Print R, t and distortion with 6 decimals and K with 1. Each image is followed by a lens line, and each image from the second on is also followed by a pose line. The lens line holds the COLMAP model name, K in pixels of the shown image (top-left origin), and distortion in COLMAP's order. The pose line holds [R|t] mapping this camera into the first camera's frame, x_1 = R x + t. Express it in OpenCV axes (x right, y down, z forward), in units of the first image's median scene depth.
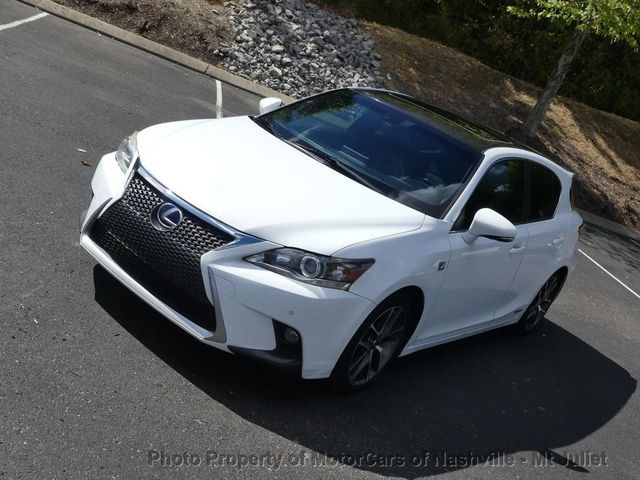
lens RADIAL K [[772.0, 0, 328.6], [0, 772.0, 241.0], [0, 0, 1]] dist [-0.000773, 0.000000]
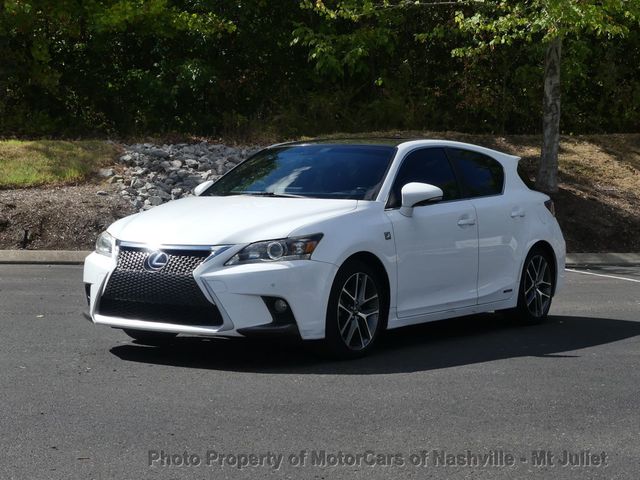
lens RADIAL K [[1338.0, 0, 324.6], [0, 1338.0, 239.2], [0, 0, 1]] dist [-0.022166, 0.000000]
pose [[0.929141, -0.368023, 0.035430, -0.004784], [0.365975, 0.901871, -0.229545, 0.139390], [0.052524, 0.226246, 0.972653, -0.289969]]
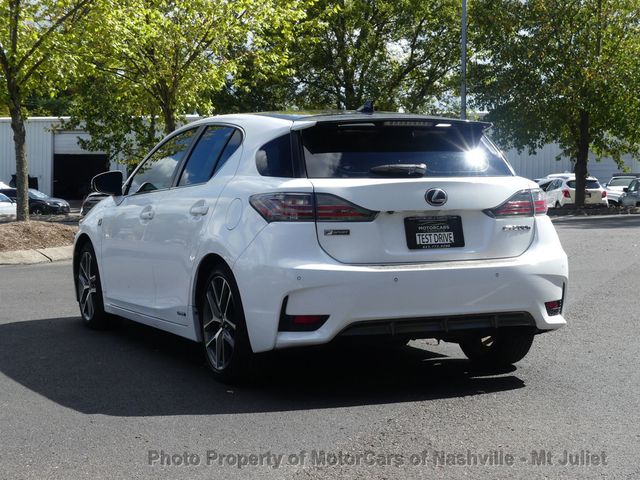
lens RADIAL K [[1277.8, 0, 324.2], [0, 1277.8, 241.2], [0, 0, 1]] dist [0.080671, 0.000000]
pose [[-0.446219, -0.332689, -0.830787, 0.502107], [-0.416704, 0.898795, -0.136109, 0.056637], [0.791989, 0.285458, -0.539692, 0.717103]]
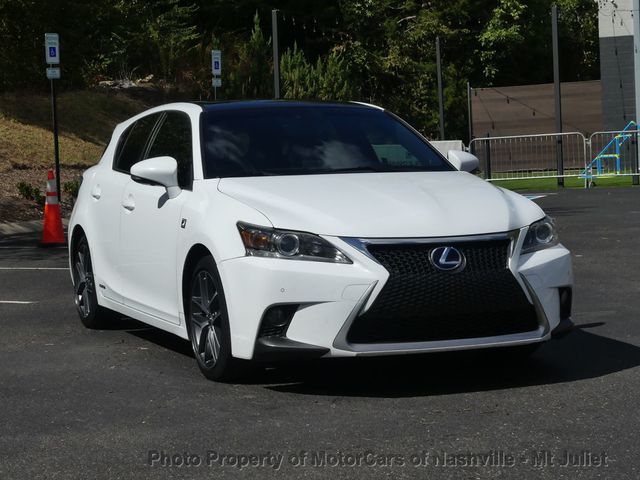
lens RADIAL K [[1459.6, 0, 318.3], [0, 1459.6, 242.8], [0, 0, 1]] dist [0.037384, 0.000000]
pose [[0.473849, -0.438408, 0.763718, -0.430454], [0.453730, 0.864831, 0.214935, -0.132564], [-0.754716, 0.244675, 0.608718, 0.003279]]
